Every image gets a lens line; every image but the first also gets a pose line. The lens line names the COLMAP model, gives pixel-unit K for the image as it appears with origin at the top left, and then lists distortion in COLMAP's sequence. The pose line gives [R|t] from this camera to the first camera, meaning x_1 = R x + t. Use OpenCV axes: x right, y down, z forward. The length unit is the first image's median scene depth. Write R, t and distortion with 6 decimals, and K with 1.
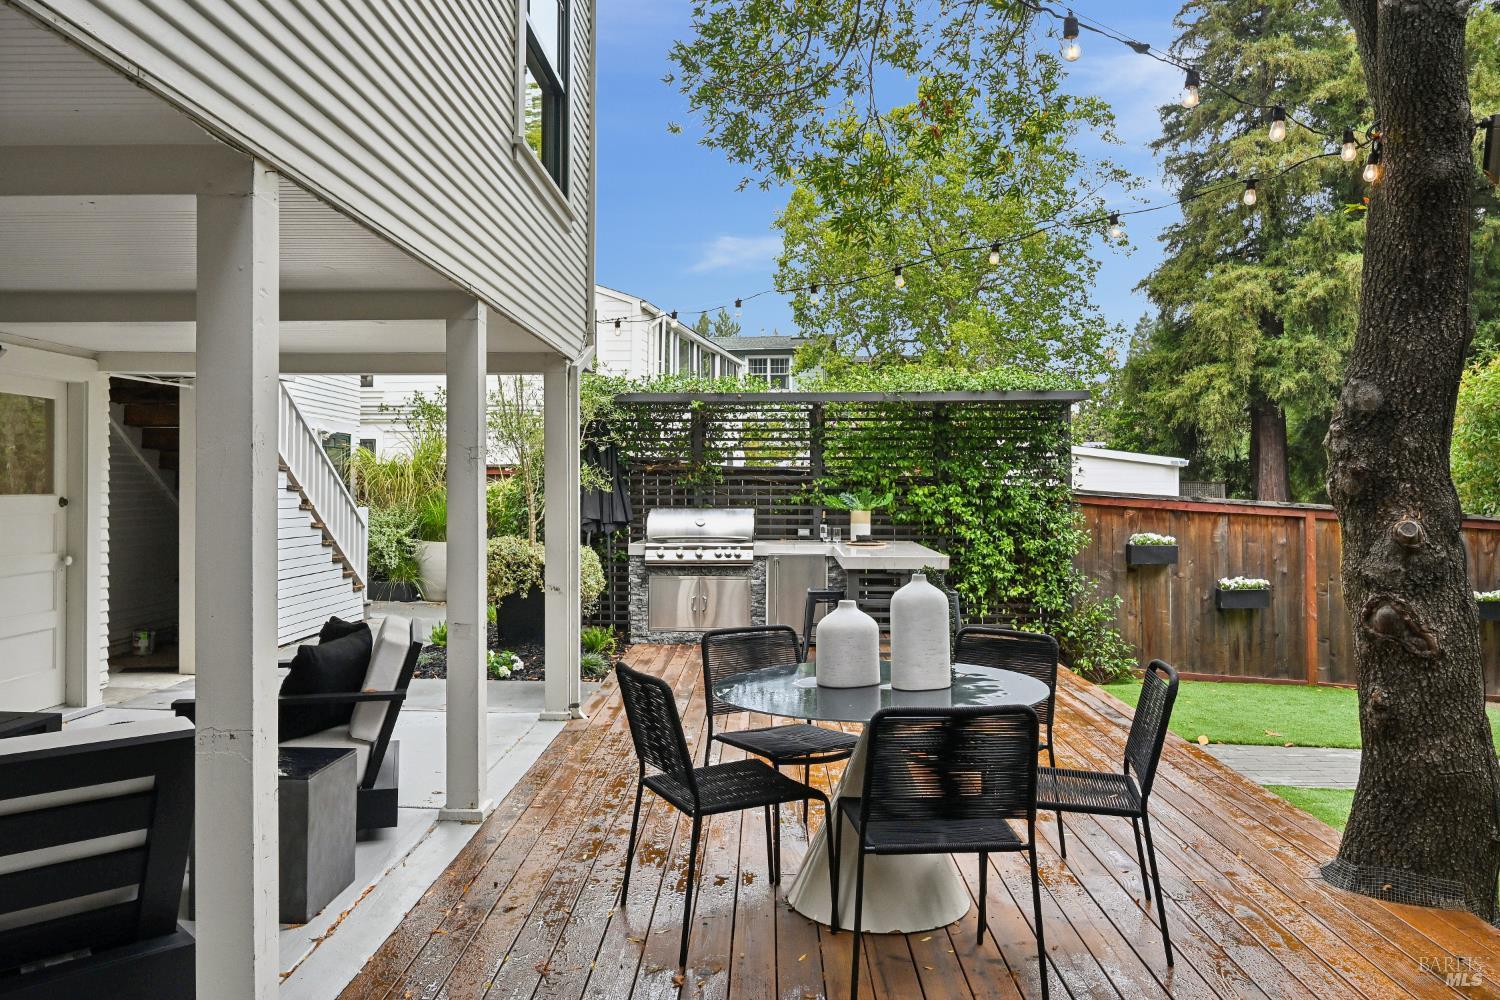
lens RADIAL K [[1042.0, 0, 751.7], [0, 1042.0, 495.6], [0, 0, 1]] dist [0.000450, 0.000011]
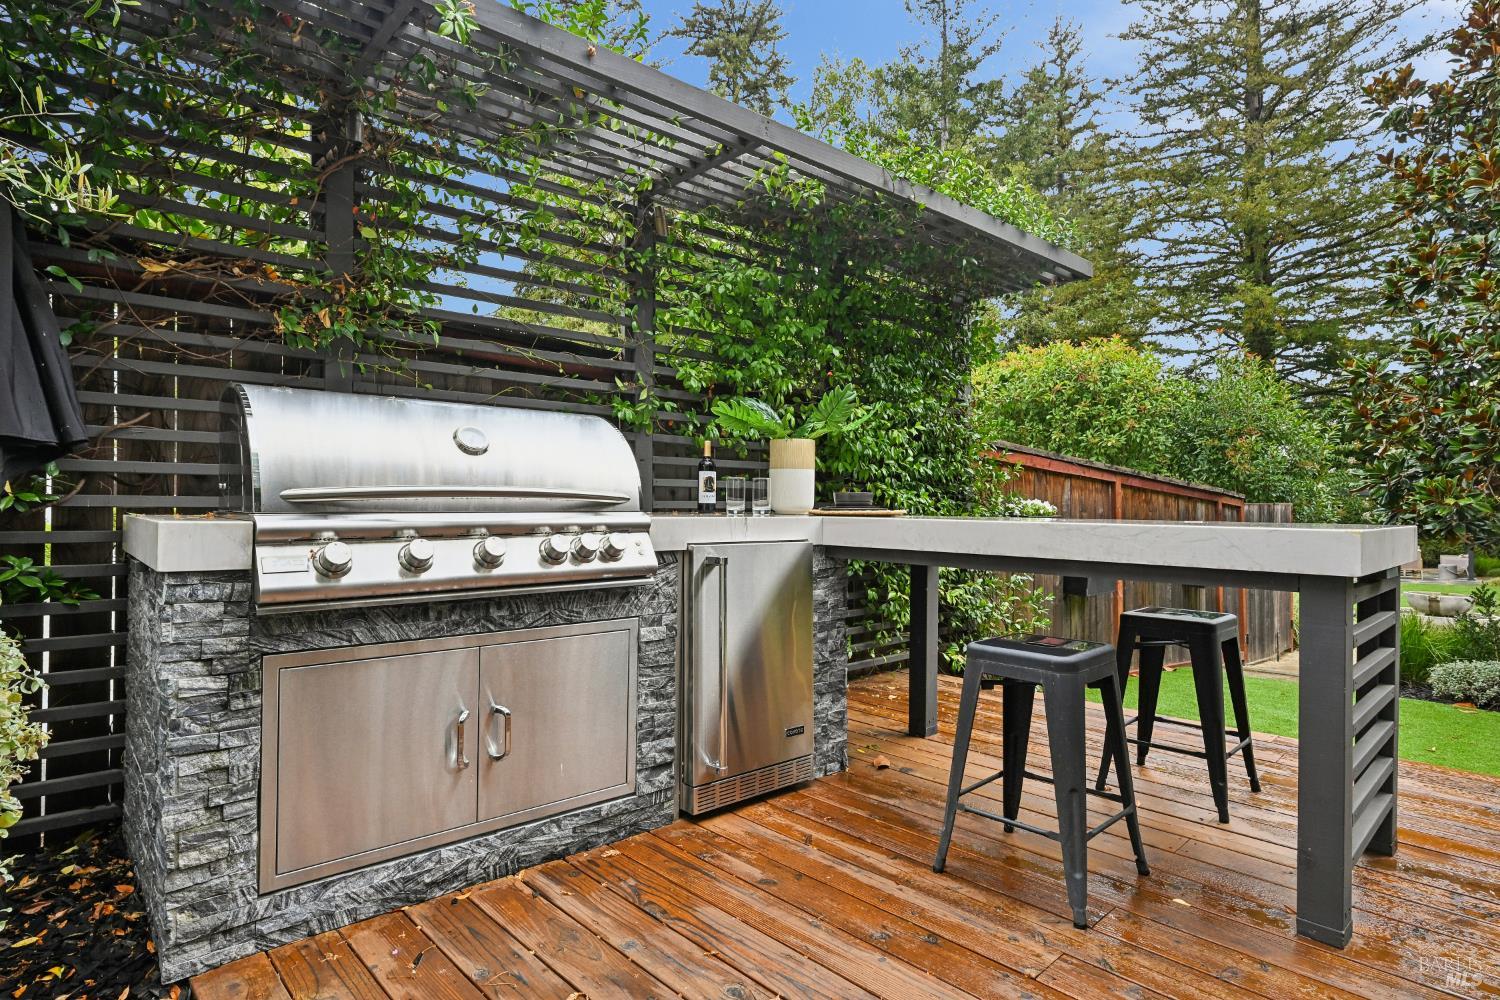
lens RADIAL K [[781.2, 0, 745.9], [0, 781.2, 497.9], [0, 0, 1]] dist [-0.003864, -0.000618]
pose [[0.717684, 0.006642, 0.696337, -0.142919], [0.001544, 0.999937, -0.011129, 0.043420], [-0.696367, 0.009062, 0.717629, 0.800818]]
